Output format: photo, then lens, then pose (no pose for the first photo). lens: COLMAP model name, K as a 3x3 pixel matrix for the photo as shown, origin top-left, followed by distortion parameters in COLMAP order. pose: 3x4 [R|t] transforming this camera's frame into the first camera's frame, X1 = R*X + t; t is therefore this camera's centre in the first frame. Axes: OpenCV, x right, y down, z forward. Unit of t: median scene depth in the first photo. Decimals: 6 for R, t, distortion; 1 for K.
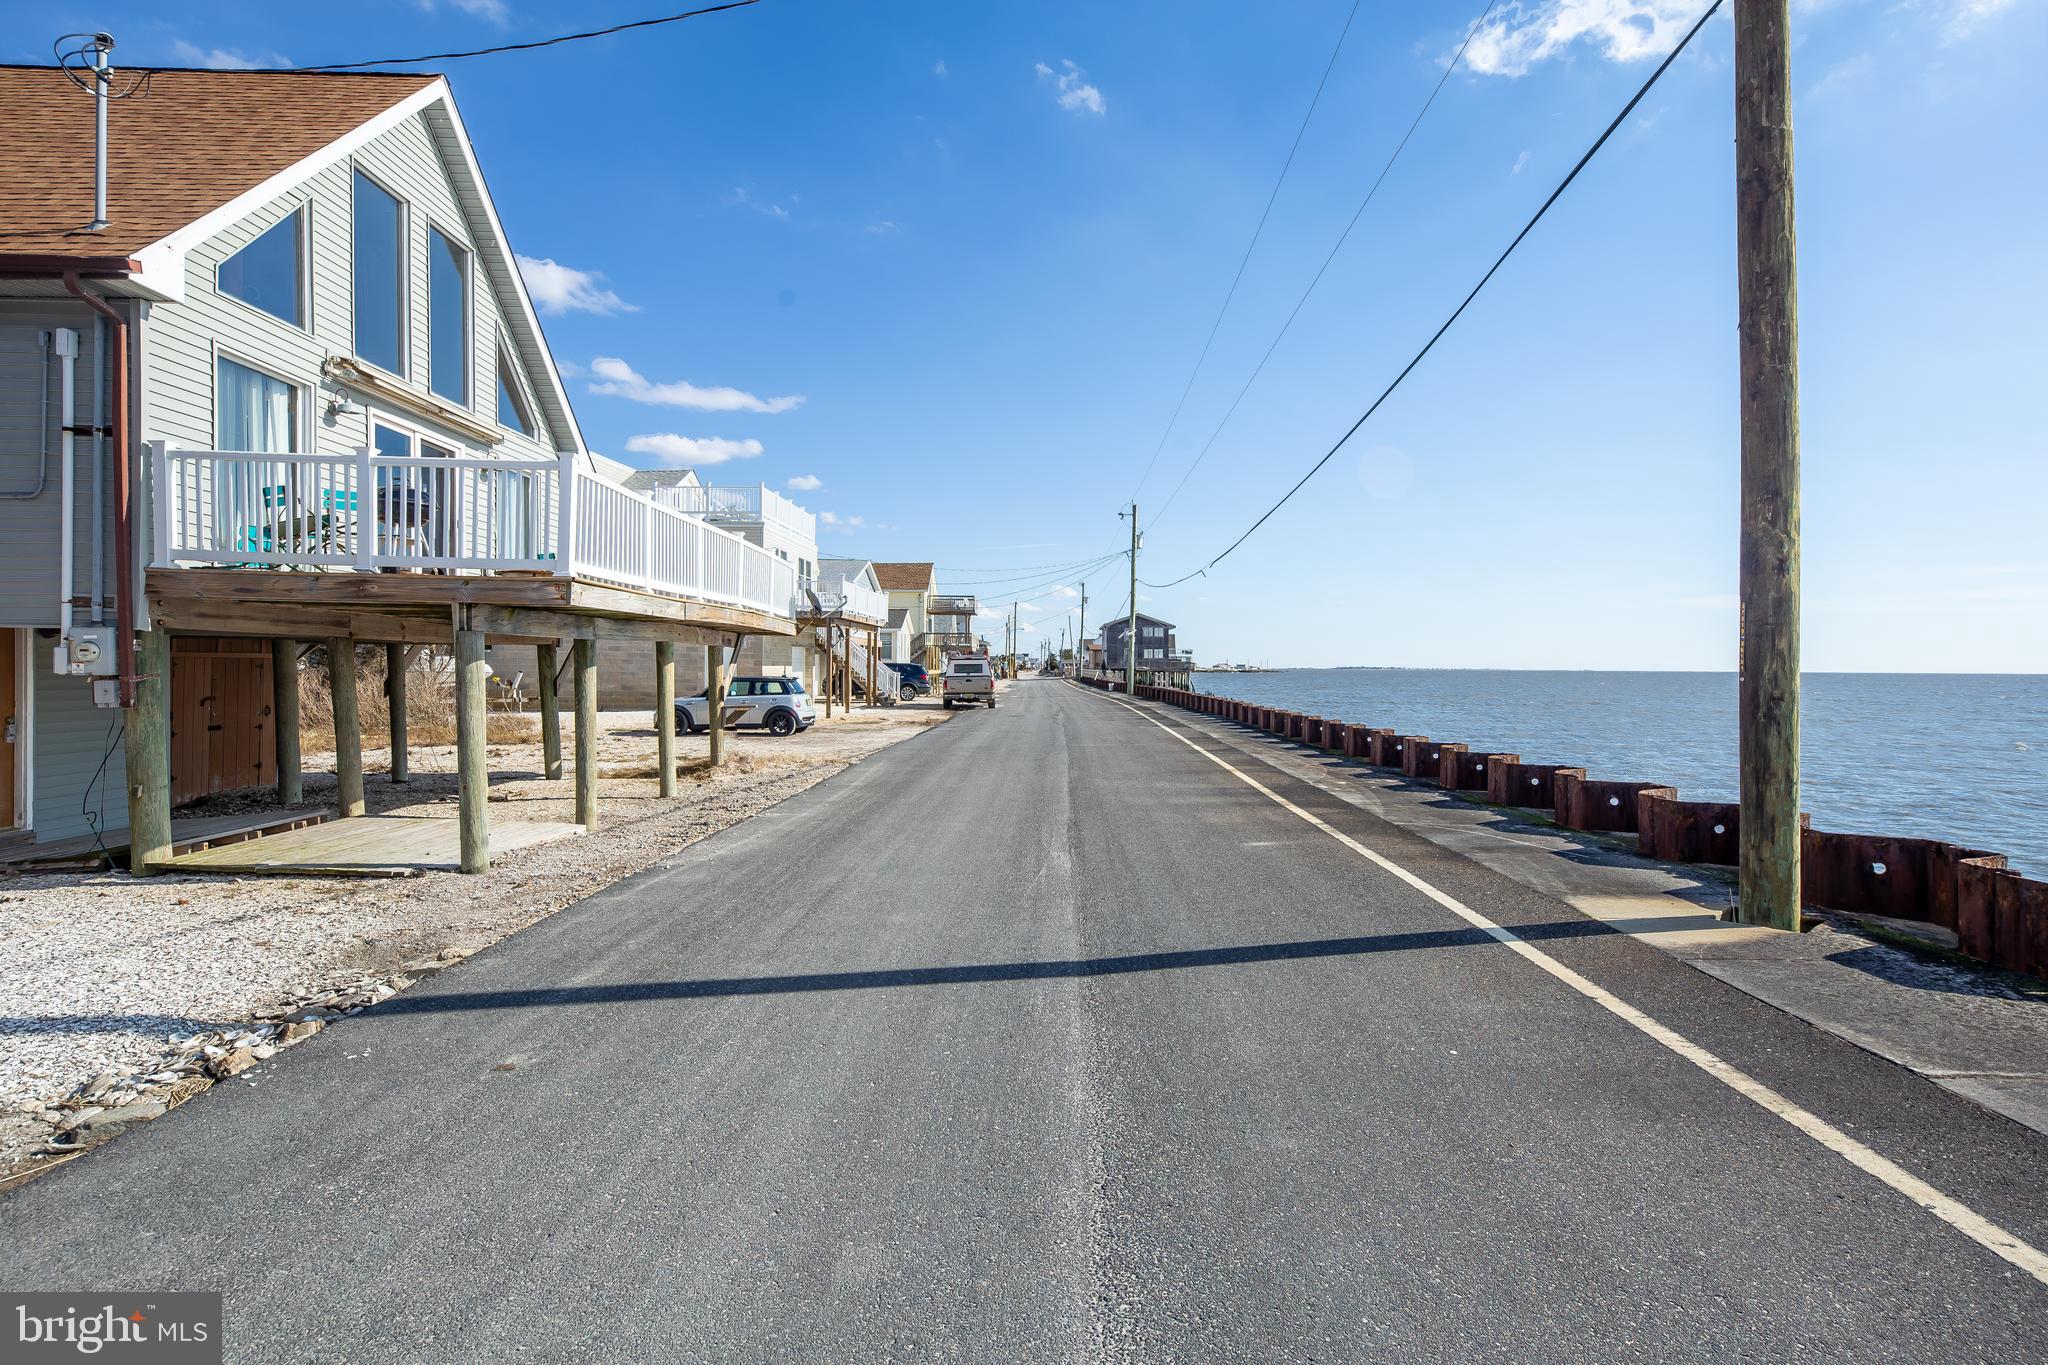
lens RADIAL K [[1006.6, 0, 1035.5], [0, 1006.6, 676.4], [0, 0, 1]] dist [0.012897, -0.000704]
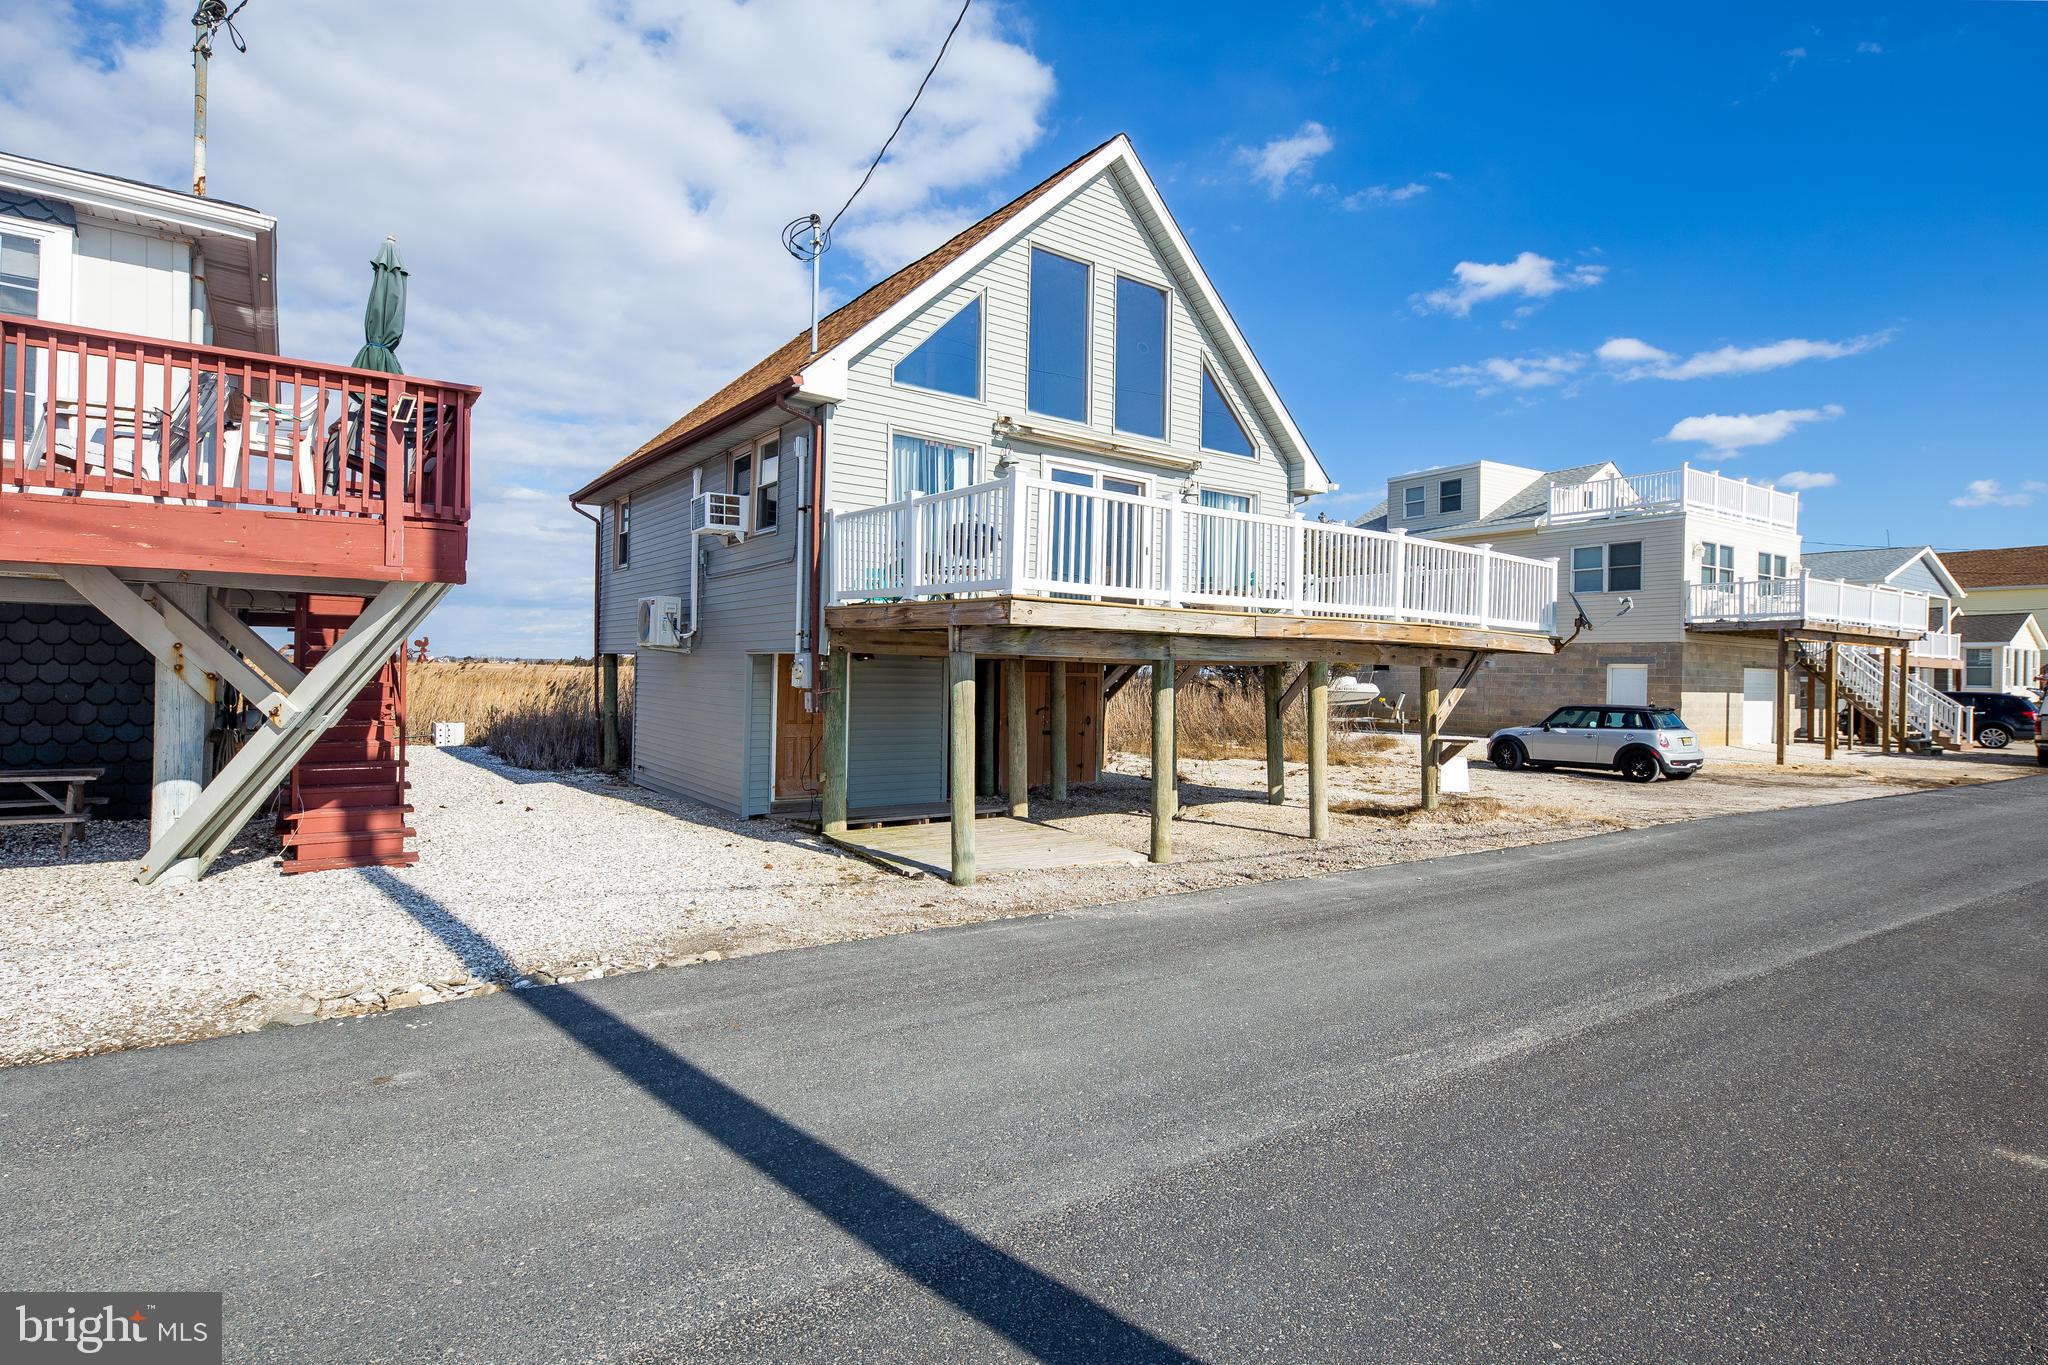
lens RADIAL K [[1006.6, 0, 1027.7], [0, 1006.6, 672.9], [0, 0, 1]] dist [0.012897, -0.000704]
pose [[0.577816, 0.005256, -0.816150, 0.264463], [-0.025289, 0.999614, -0.011466, -0.010415], [0.815775, 0.027265, 0.577727, 0.362236]]
